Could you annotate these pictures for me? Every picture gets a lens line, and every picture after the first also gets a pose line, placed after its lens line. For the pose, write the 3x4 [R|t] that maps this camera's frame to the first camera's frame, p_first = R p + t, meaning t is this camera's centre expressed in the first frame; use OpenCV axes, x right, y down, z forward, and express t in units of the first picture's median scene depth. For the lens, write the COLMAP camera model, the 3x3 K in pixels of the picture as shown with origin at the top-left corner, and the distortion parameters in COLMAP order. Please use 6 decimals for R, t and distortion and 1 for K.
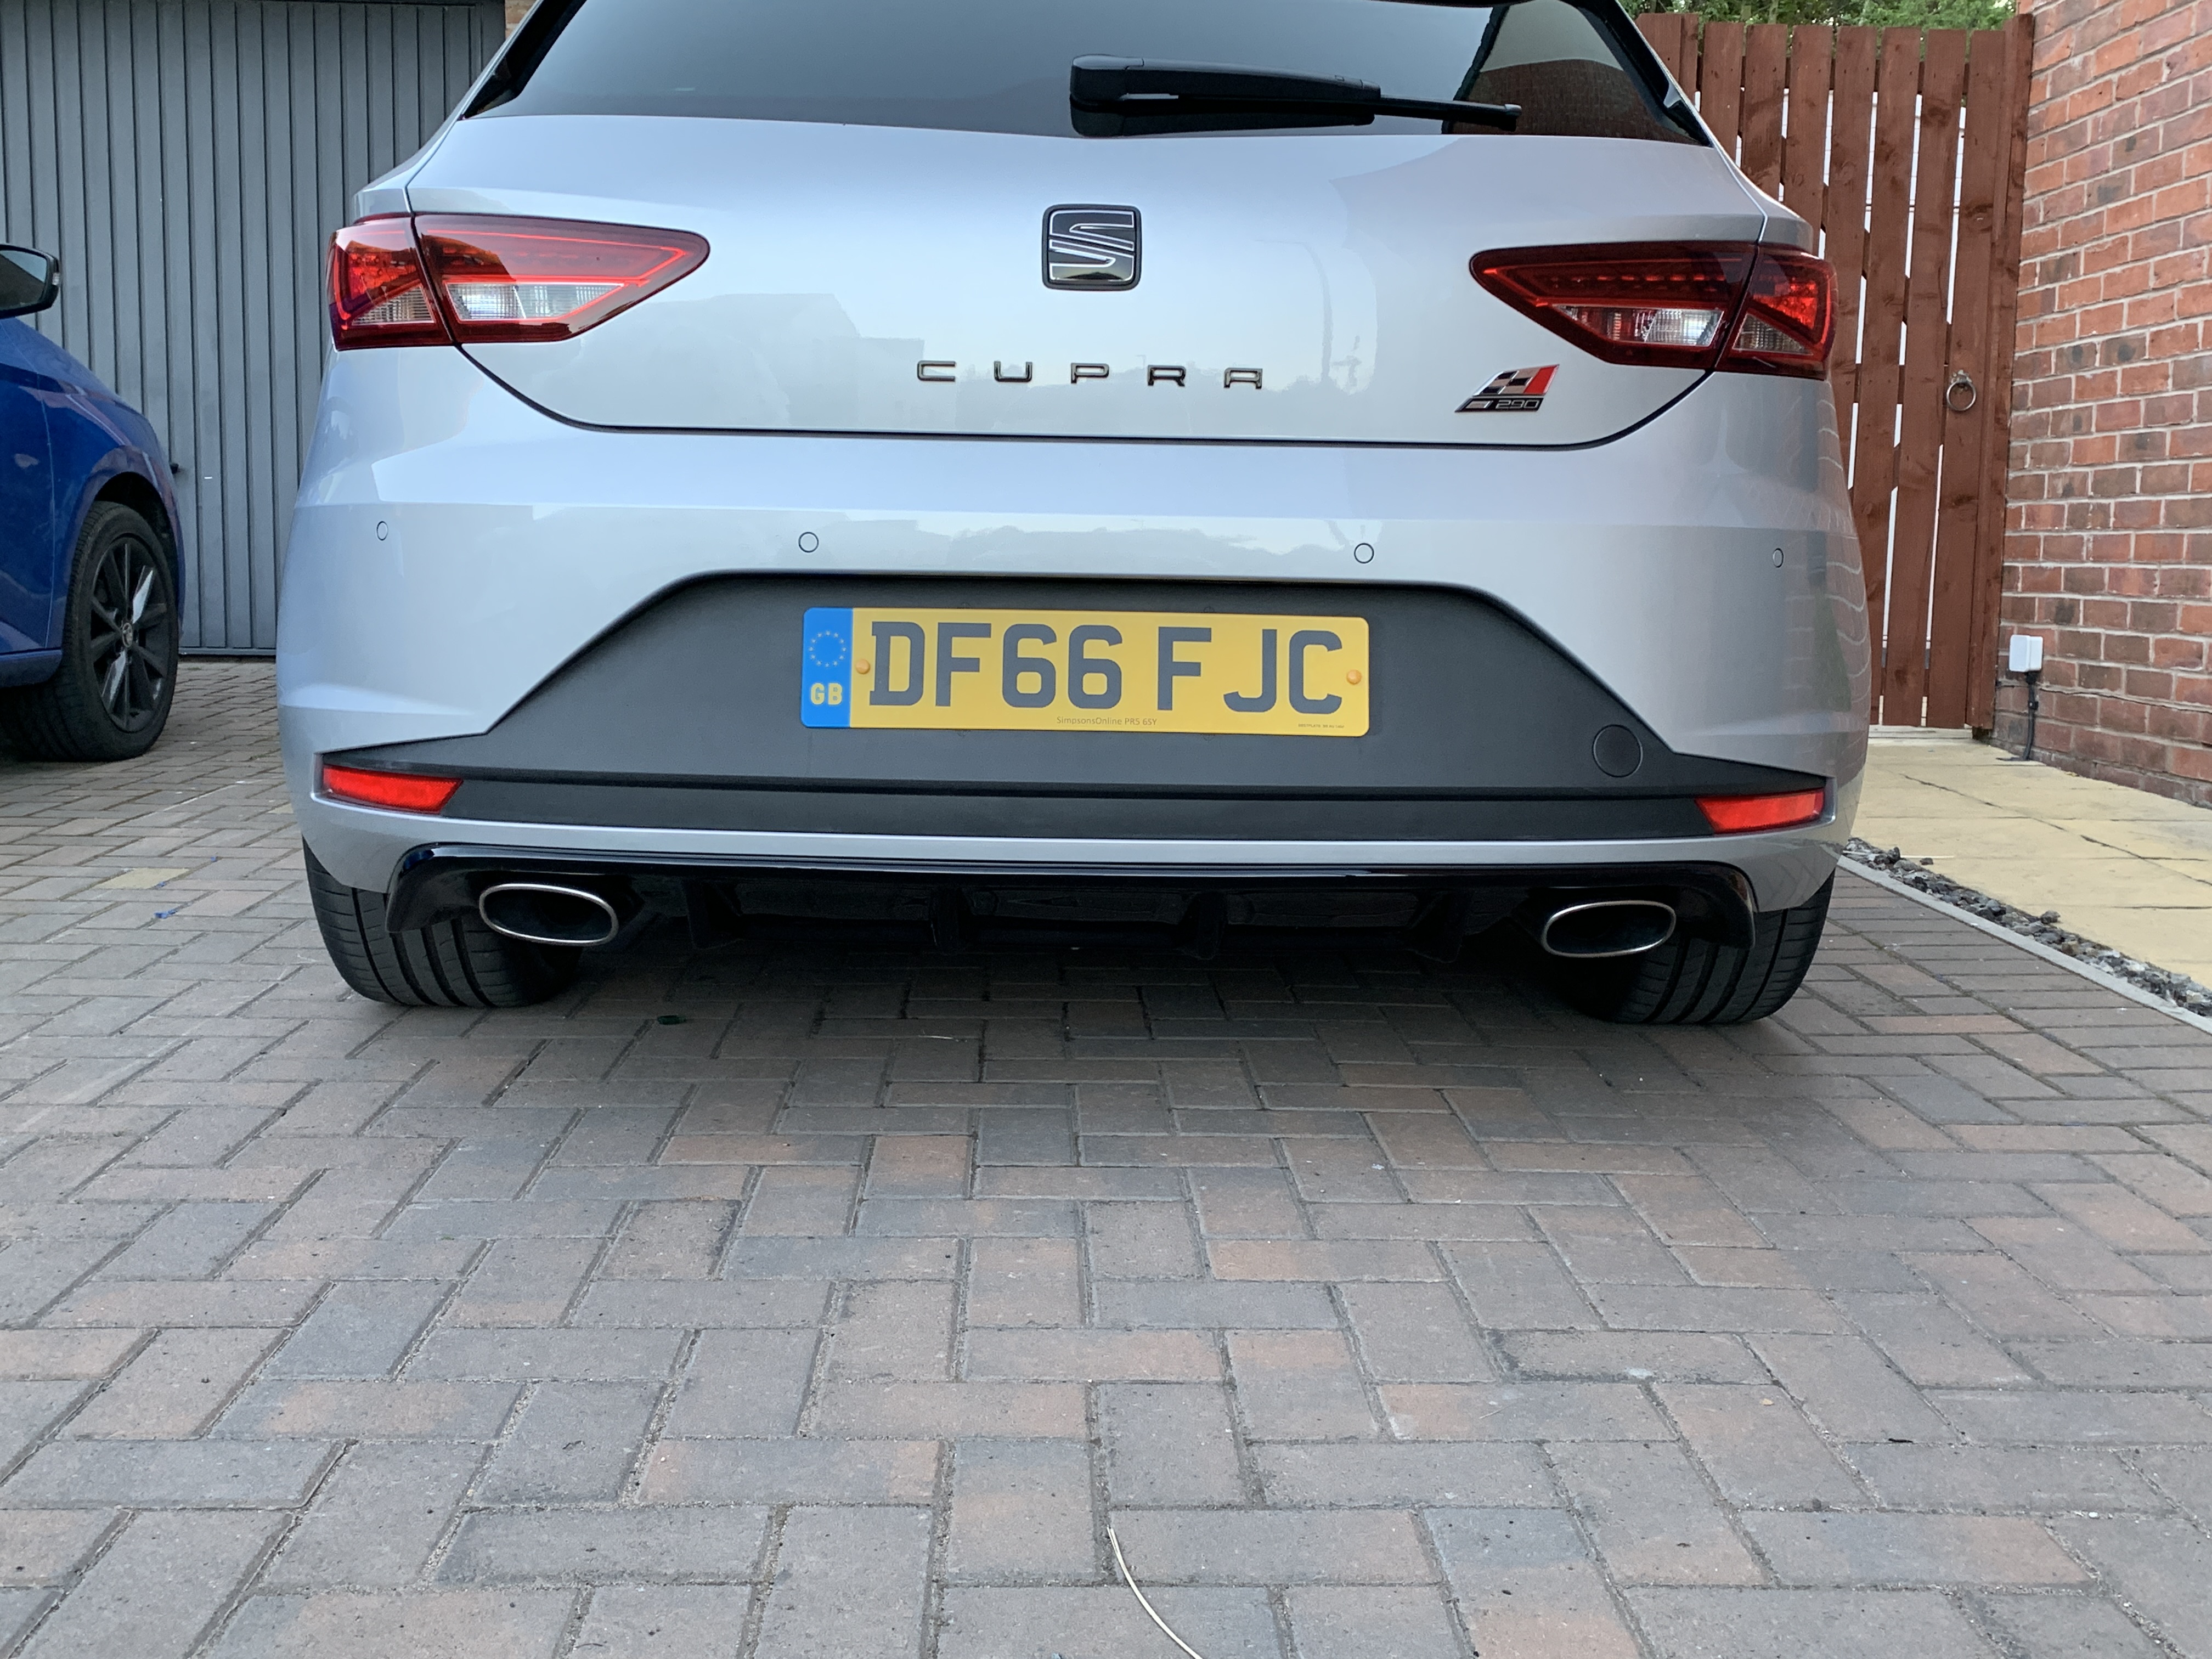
lens RADIAL K [[2225.4, 0, 1102.4], [0, 2225.4, 849.6], [0, 0, 1]] dist [0.052865, 0.000000]
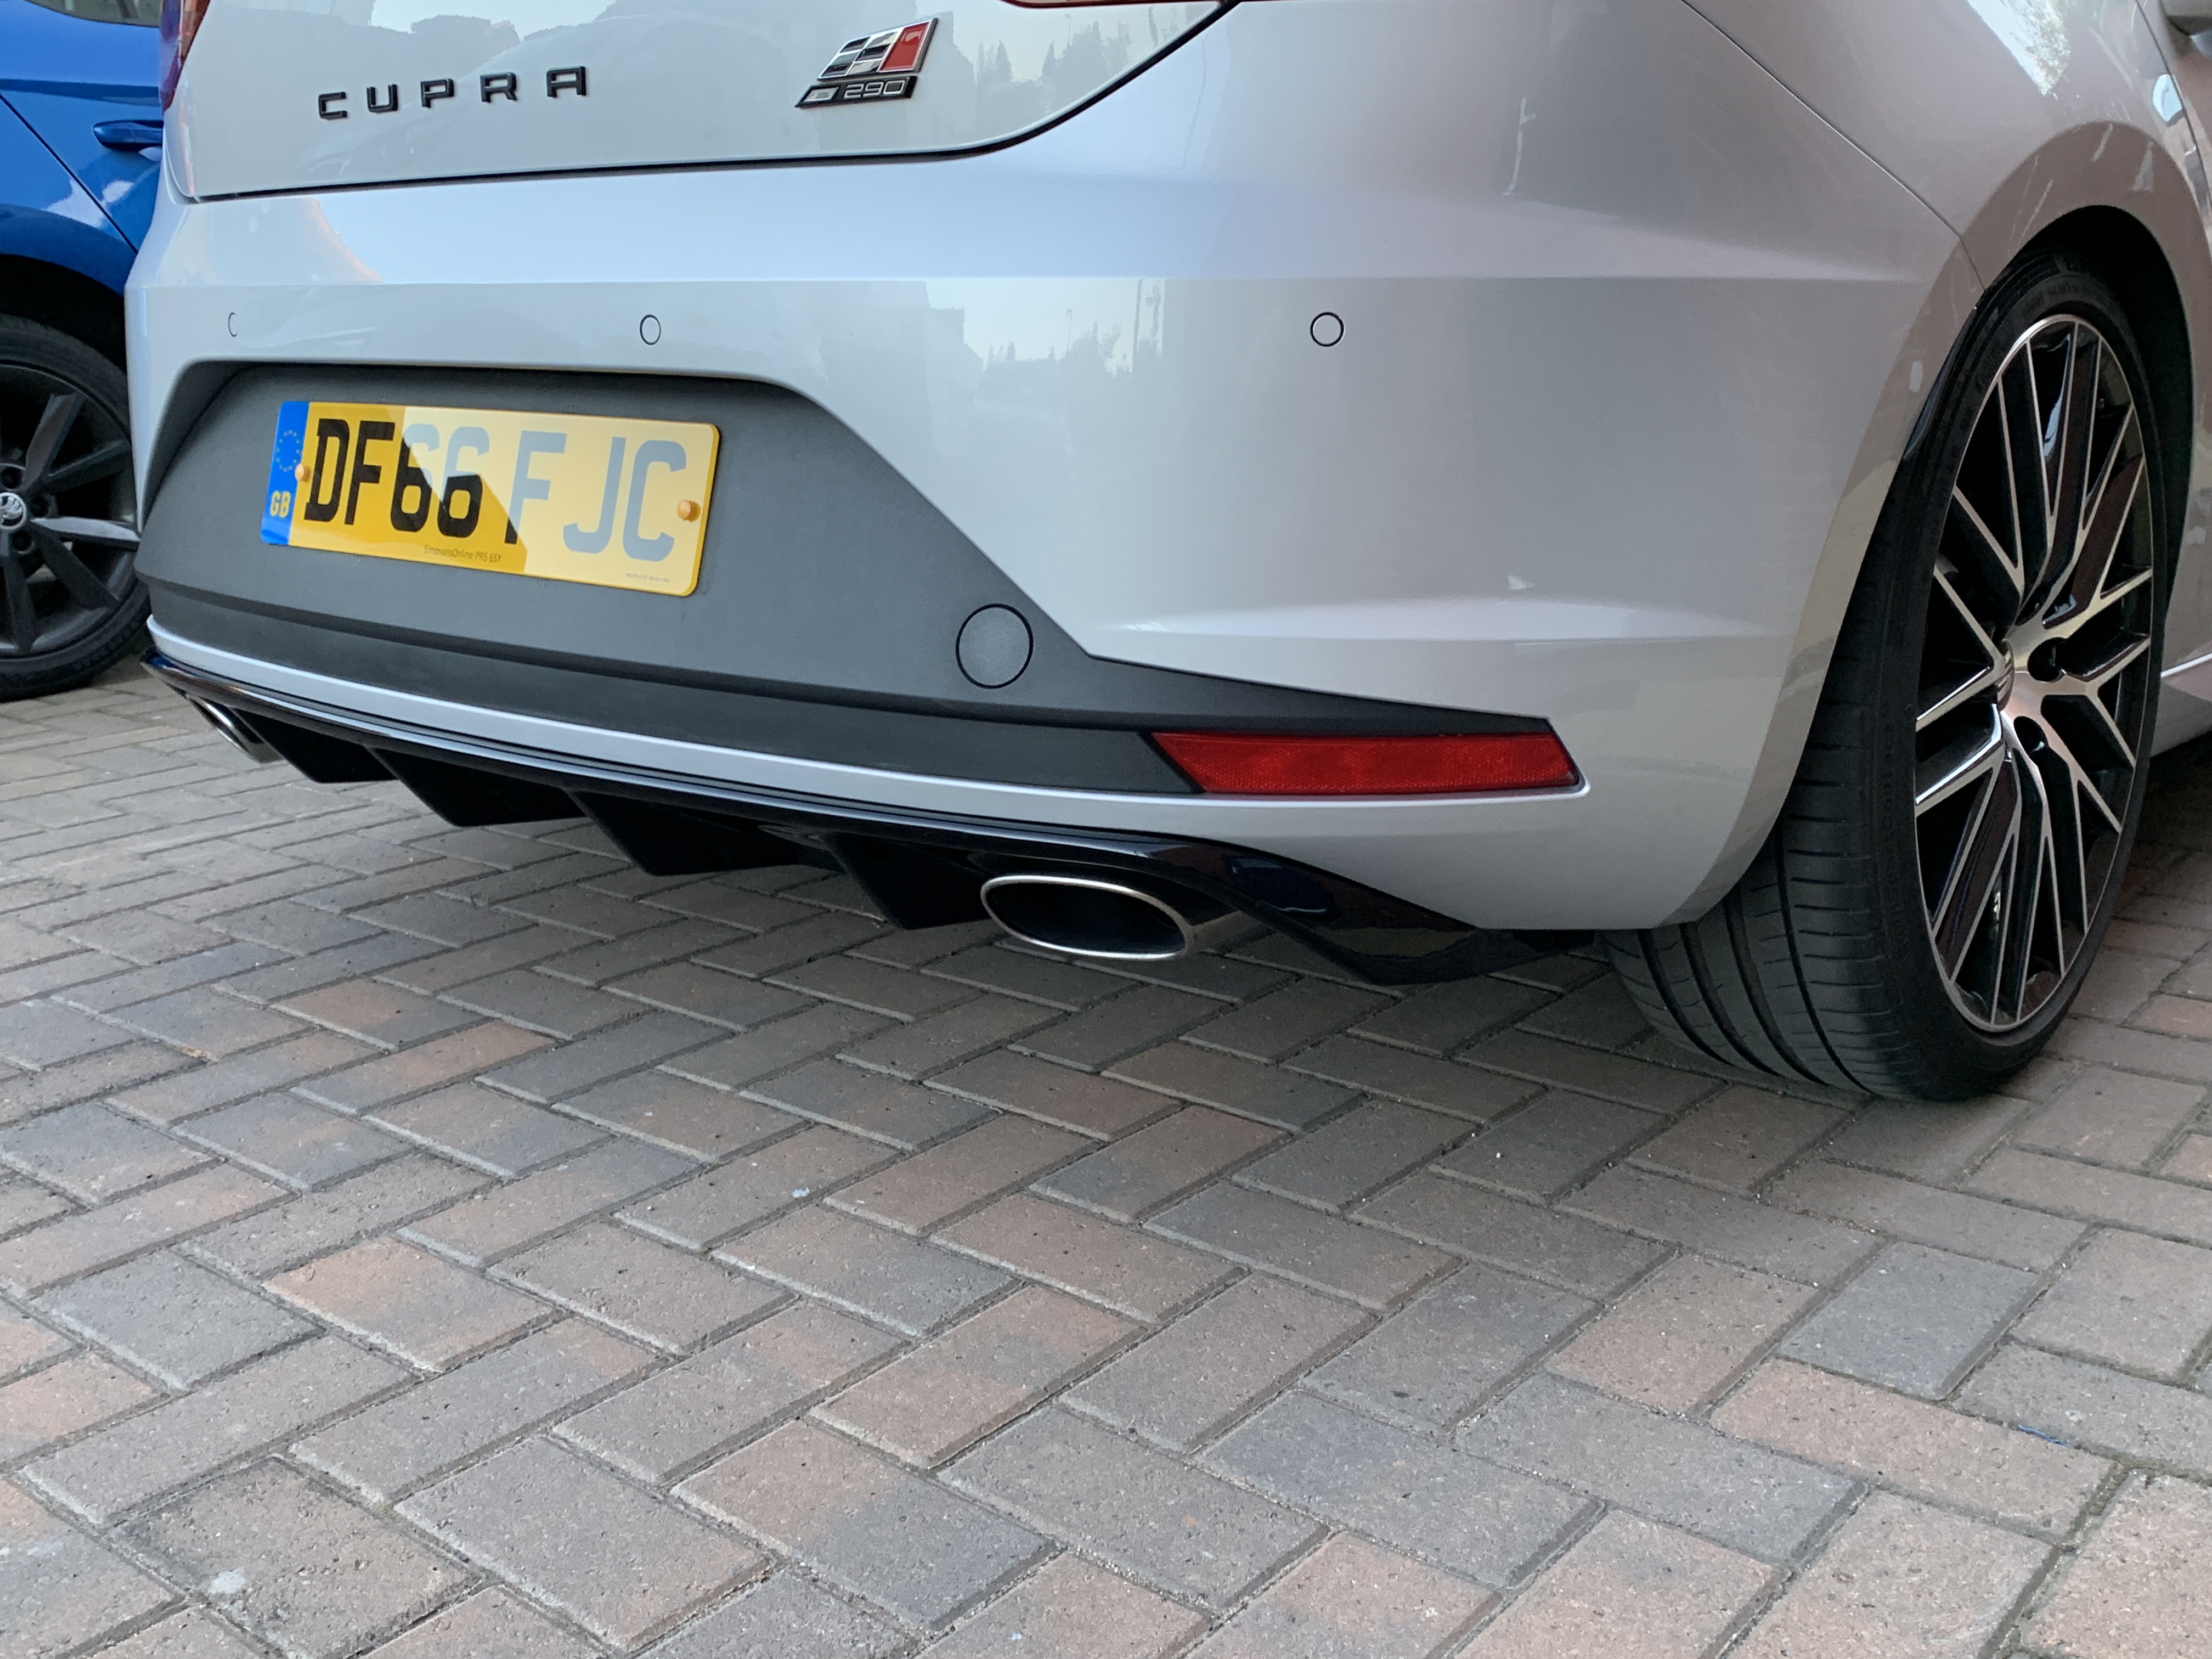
lens RADIAL K [[2225.4, 0, 1130.5], [0, 2225.4, 841.9], [0, 0, 1]] dist [0.052865, 0.000000]
pose [[0.738891, 0.136690, -0.659815, 0.699415], [-0.074972, 0.989806, 0.121096, -0.069891], [0.669641, -0.040009, 0.741606, 0.570832]]
